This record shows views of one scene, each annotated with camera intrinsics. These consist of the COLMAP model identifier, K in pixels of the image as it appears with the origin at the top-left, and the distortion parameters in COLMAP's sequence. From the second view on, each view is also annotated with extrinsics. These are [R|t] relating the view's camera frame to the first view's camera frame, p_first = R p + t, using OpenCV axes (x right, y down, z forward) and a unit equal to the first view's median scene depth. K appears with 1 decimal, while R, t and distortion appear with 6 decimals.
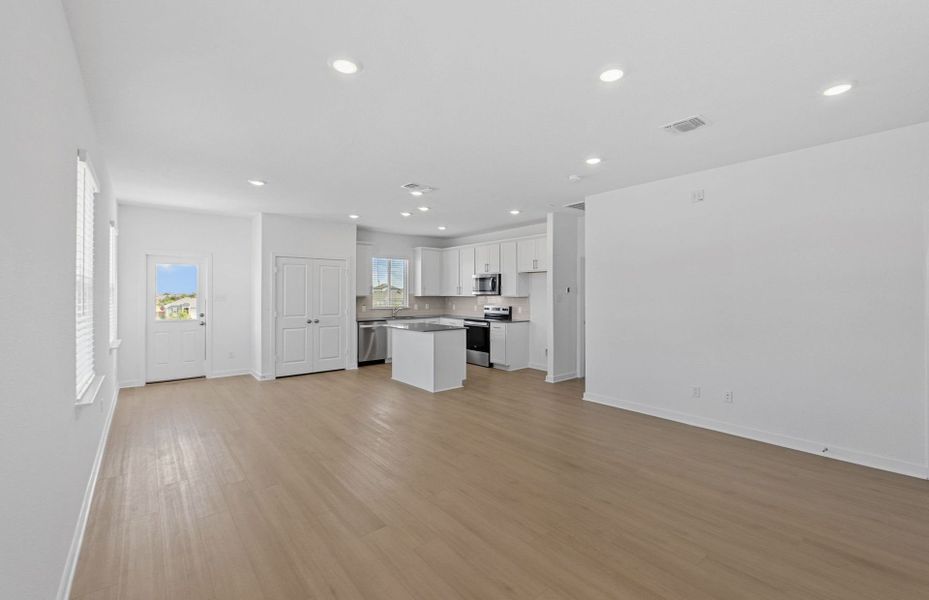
lens RADIAL K [[386.1, 0, 467.2], [0, 386.1, 292.8], [0, 0, 1]] dist [-0.002492, -0.000027]
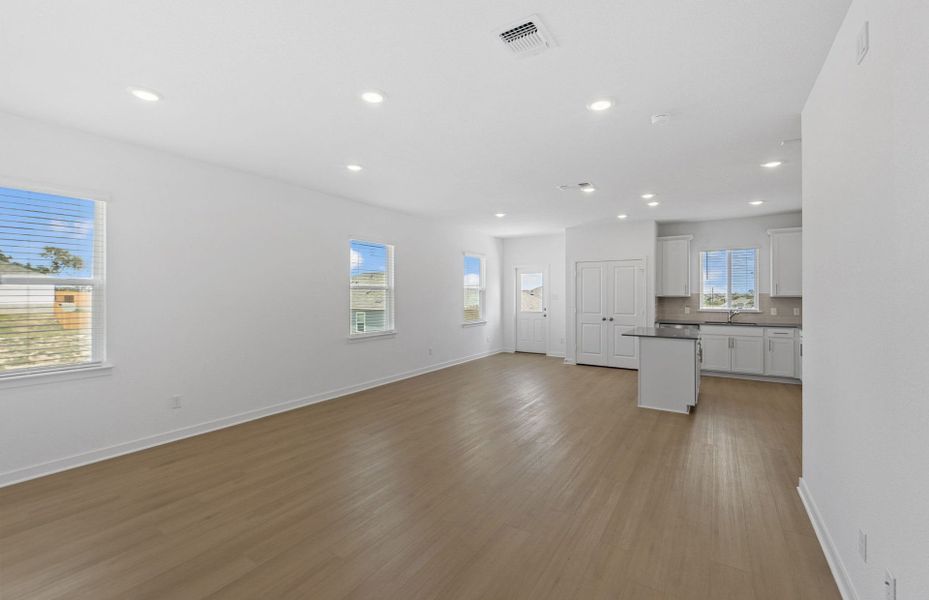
lens RADIAL K [[386.1, 0, 467.2], [0, 386.1, 292.8], [0, 0, 1]] dist [-0.002492, -0.000027]
pose [[0.305946, -0.003230, -0.952044, 0.507769], [0.002135, 0.999994, -0.002707, 0.002471], [0.952047, -0.001205, 0.305951, 0.296070]]
